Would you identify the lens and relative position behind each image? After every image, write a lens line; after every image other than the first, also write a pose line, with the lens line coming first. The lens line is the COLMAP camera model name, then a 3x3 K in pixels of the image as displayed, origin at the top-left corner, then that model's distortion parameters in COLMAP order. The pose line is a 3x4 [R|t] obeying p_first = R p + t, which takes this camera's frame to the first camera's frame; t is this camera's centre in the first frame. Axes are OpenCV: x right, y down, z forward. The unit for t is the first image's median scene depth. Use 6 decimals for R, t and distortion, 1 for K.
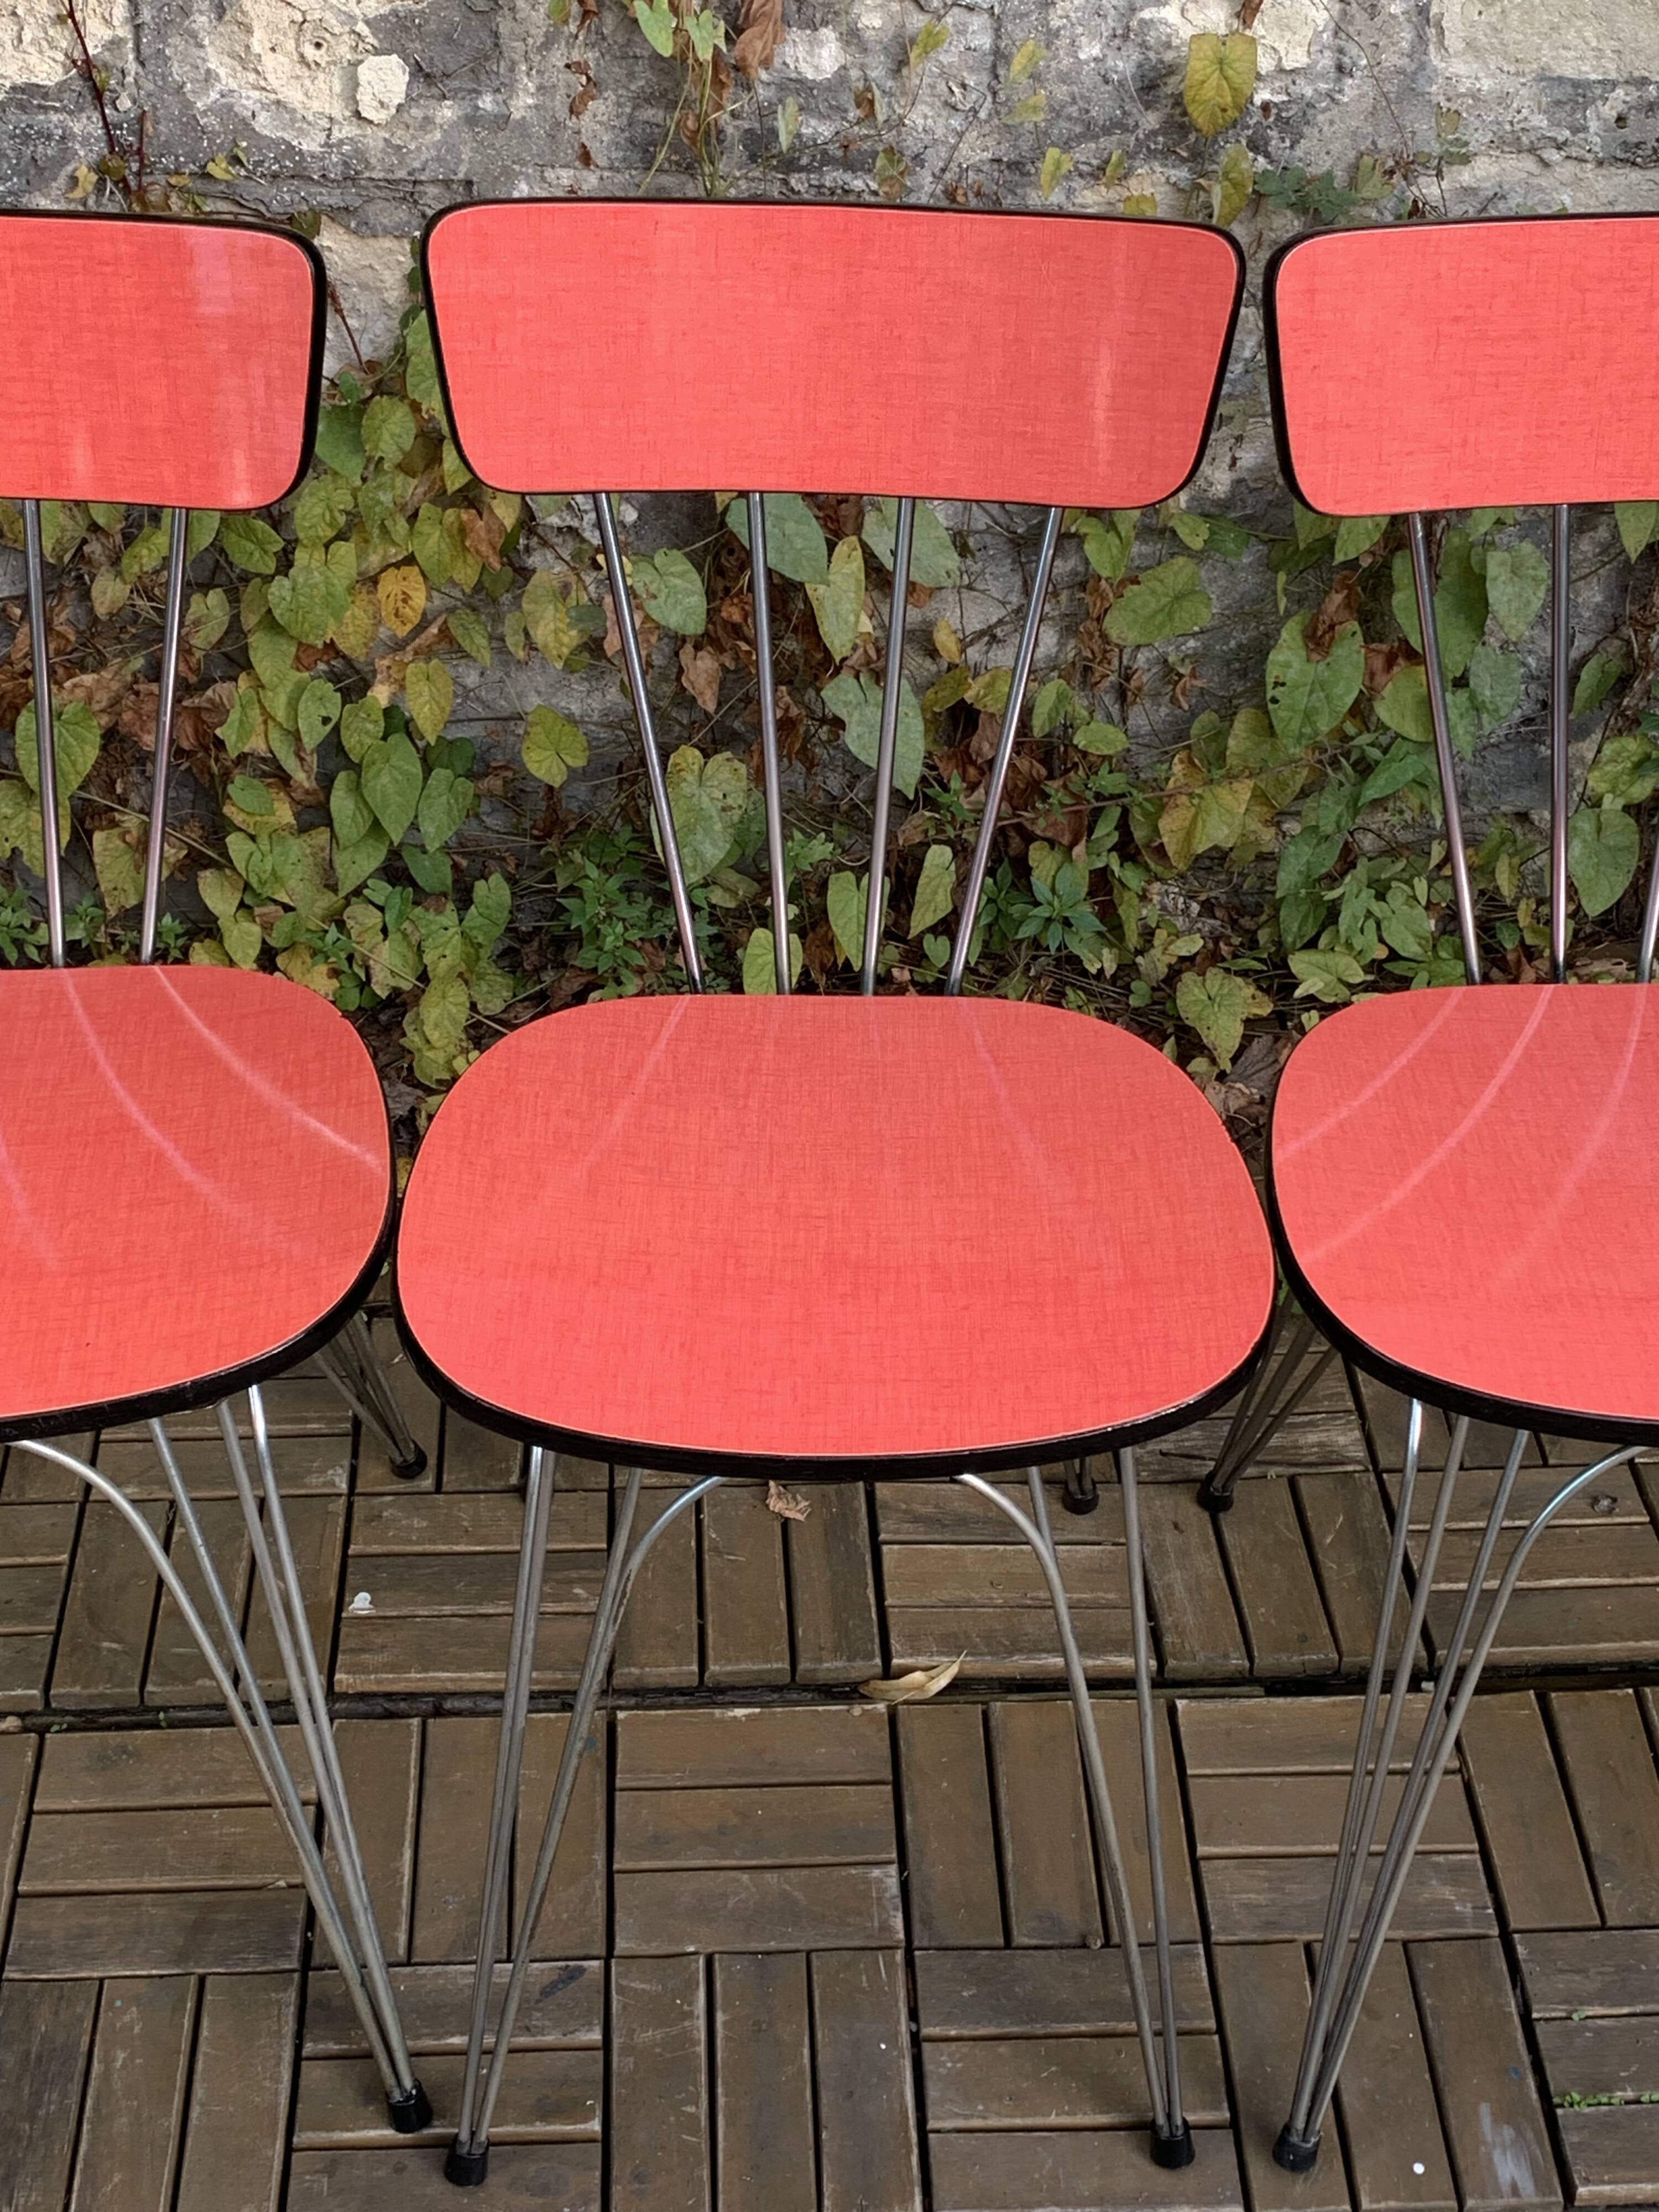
lens RADIAL K [[3155.7, 0, 825.1], [0, 3155.7, 1105.6], [0, 0, 1]] dist [0.209197, -0.725984]
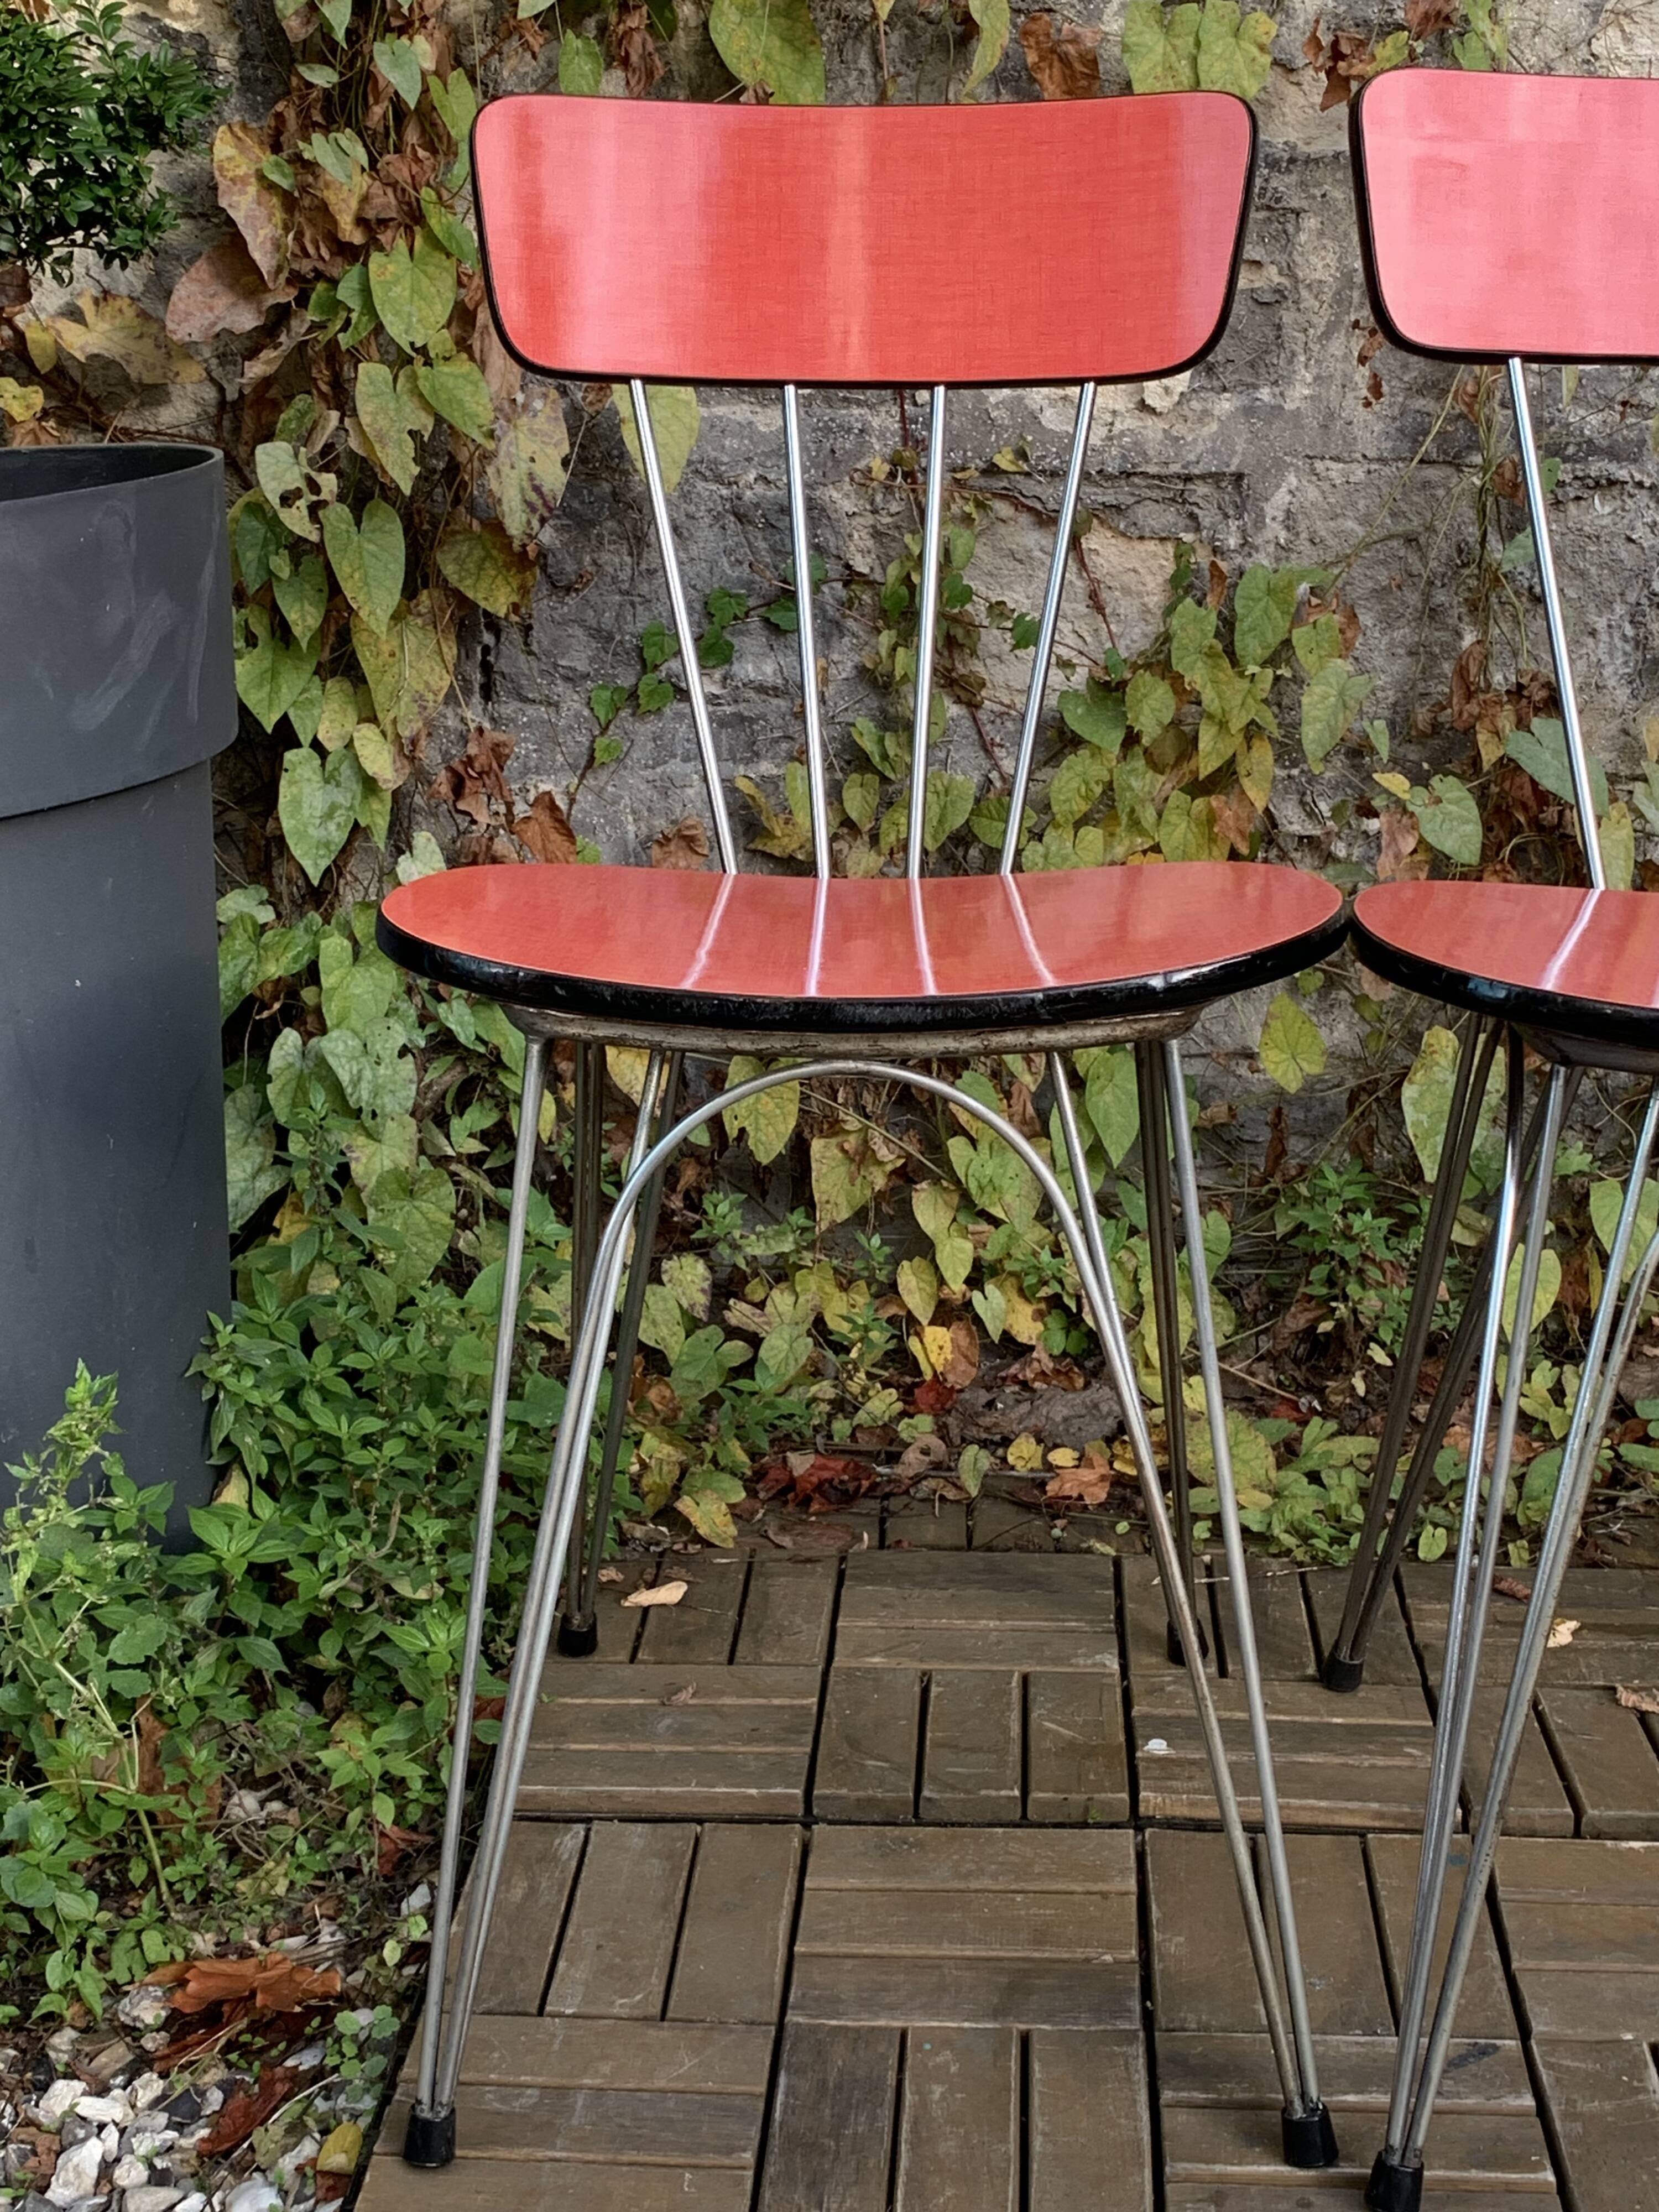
lens RADIAL K [[3158.1, 0, 832.3], [0, 3158.1, 1095.6], [0, 0, 1]] dist [0.215897, -0.729137]
pose [[0.993802, 0.004168, -0.111084, -0.127361], [-0.048702, 0.914613, -0.401387, 0.318861], [0.099926, 0.404309, 0.909147, 0.126051]]
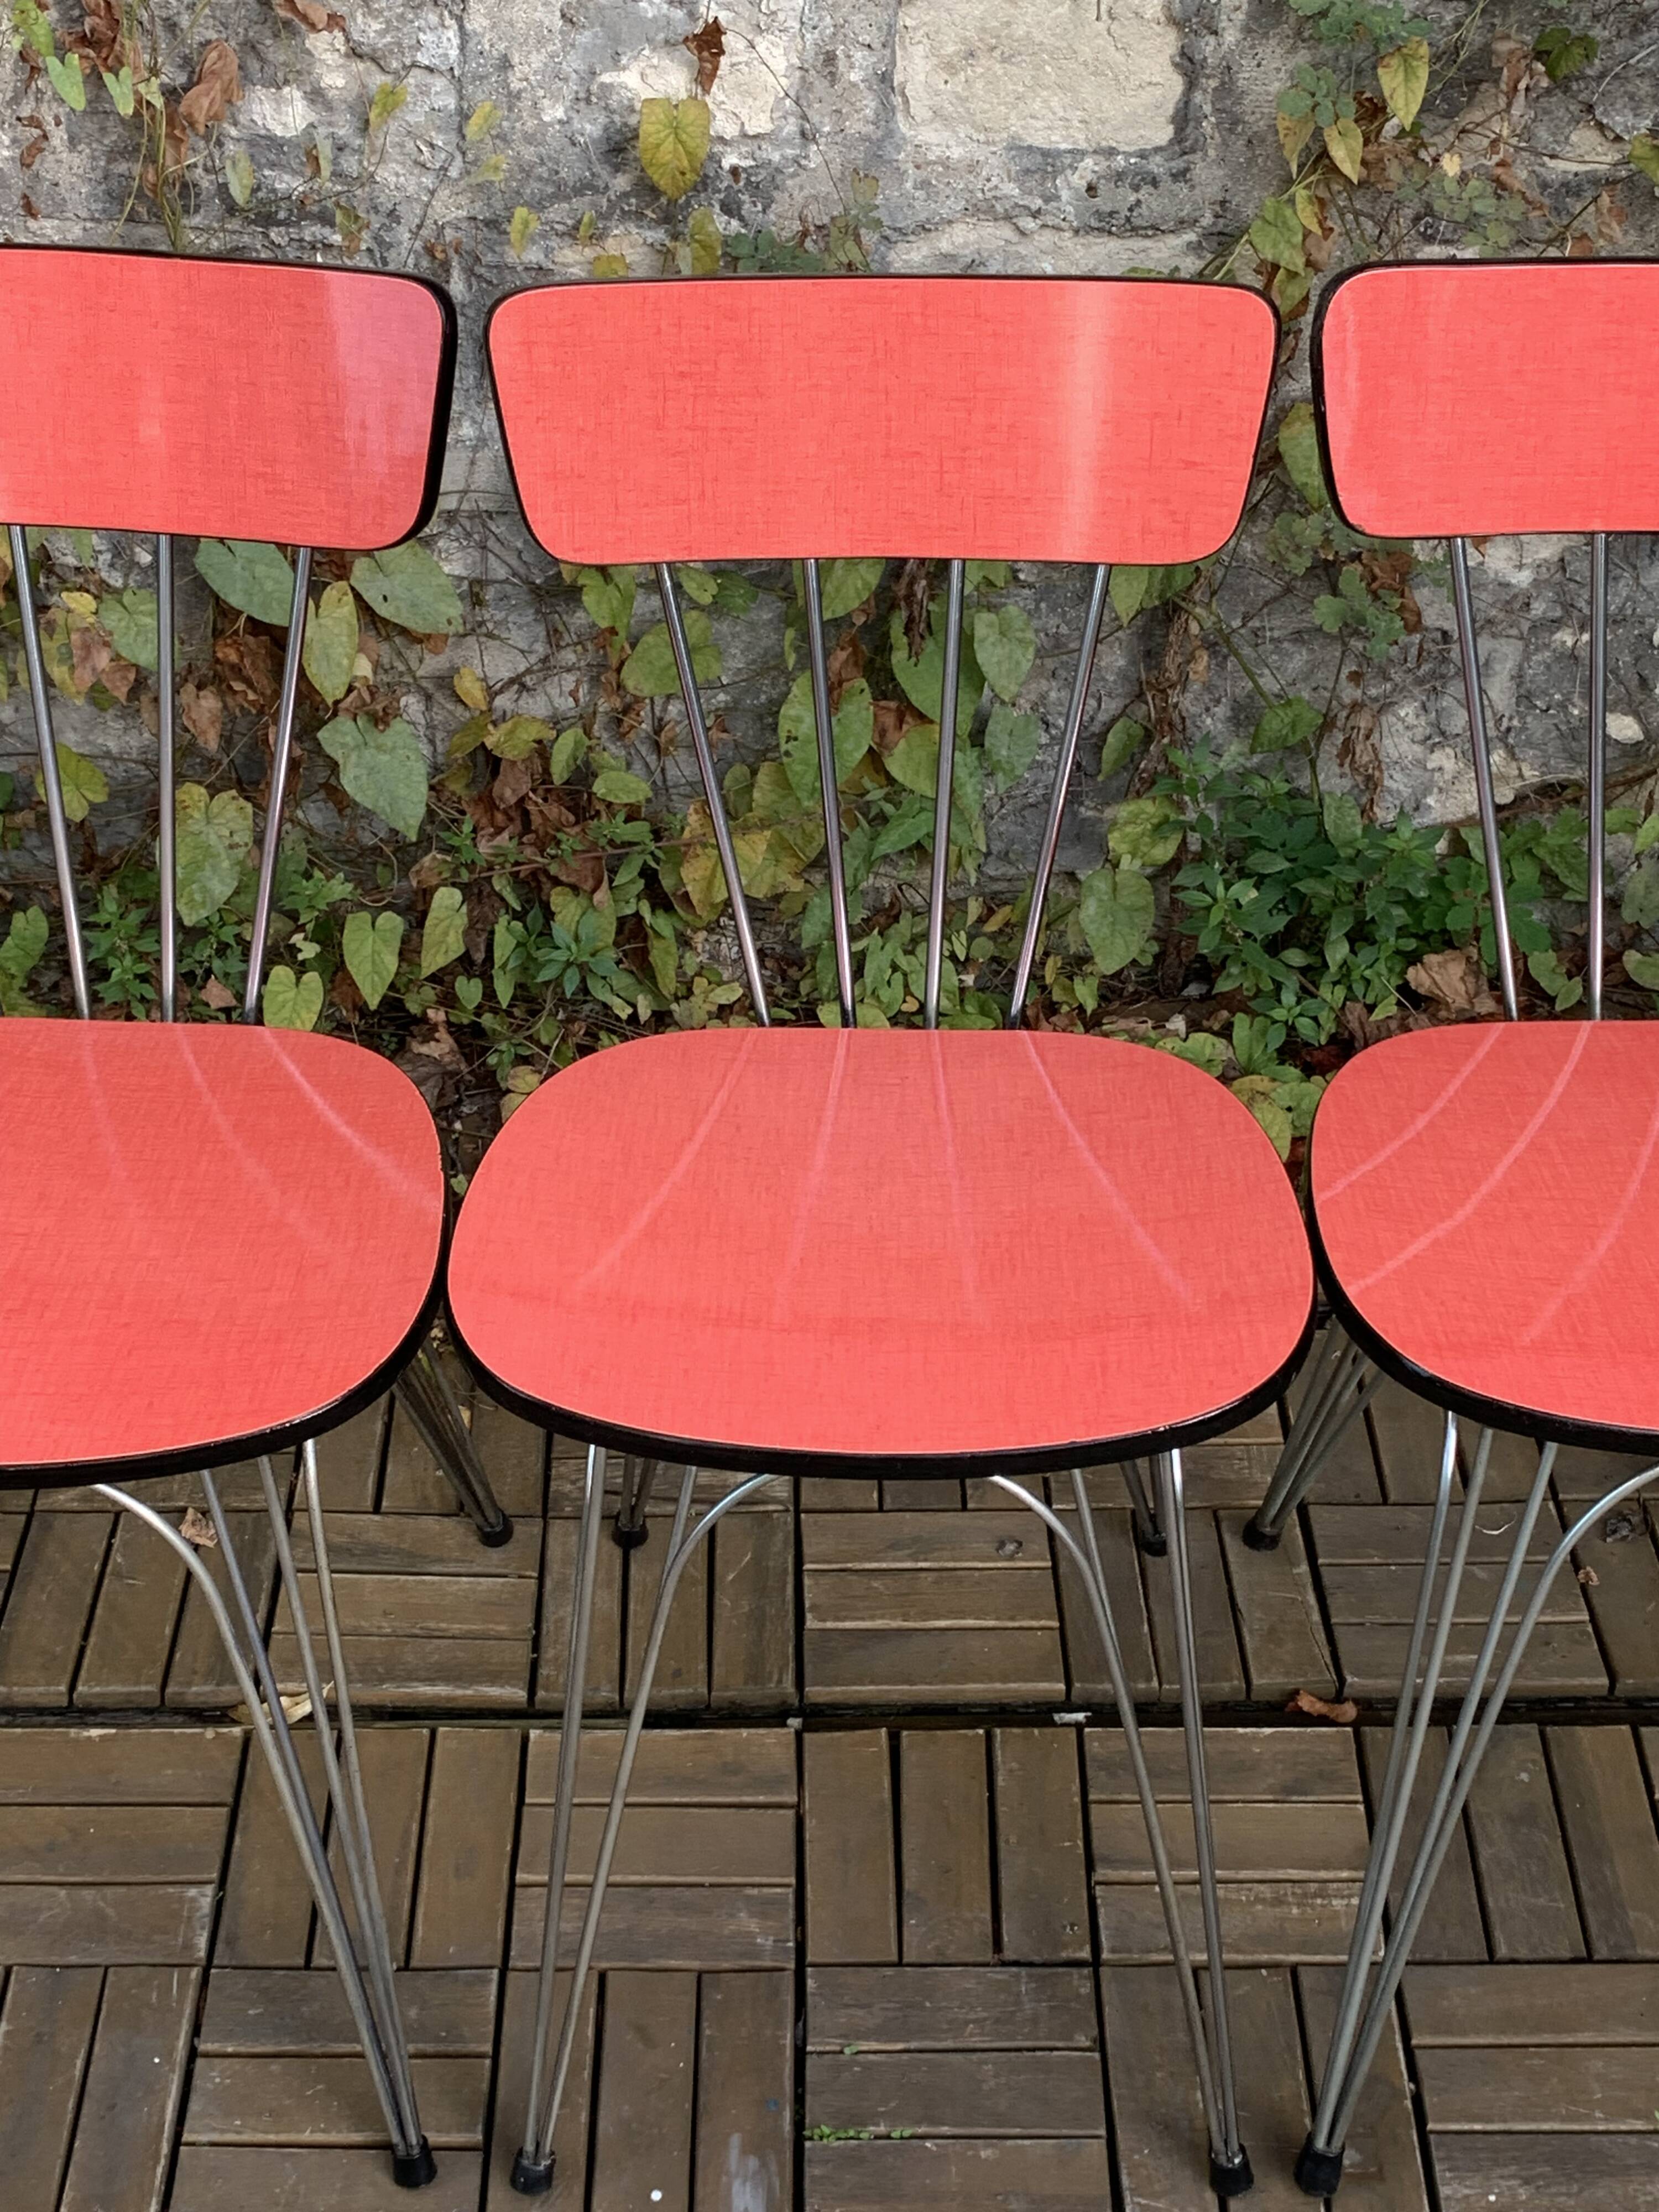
lens RADIAL K [[3155.7, 0, 825.1], [0, 3155.7, 1105.6], [0, 0, 1]] dist [0.209197, -0.725984]
pose [[0.999109, 0.023231, -0.035238, 0.210565], [-0.023990, 0.999486, -0.021253, 0.006854], [0.034727, 0.022079, 0.999153, -0.010836]]
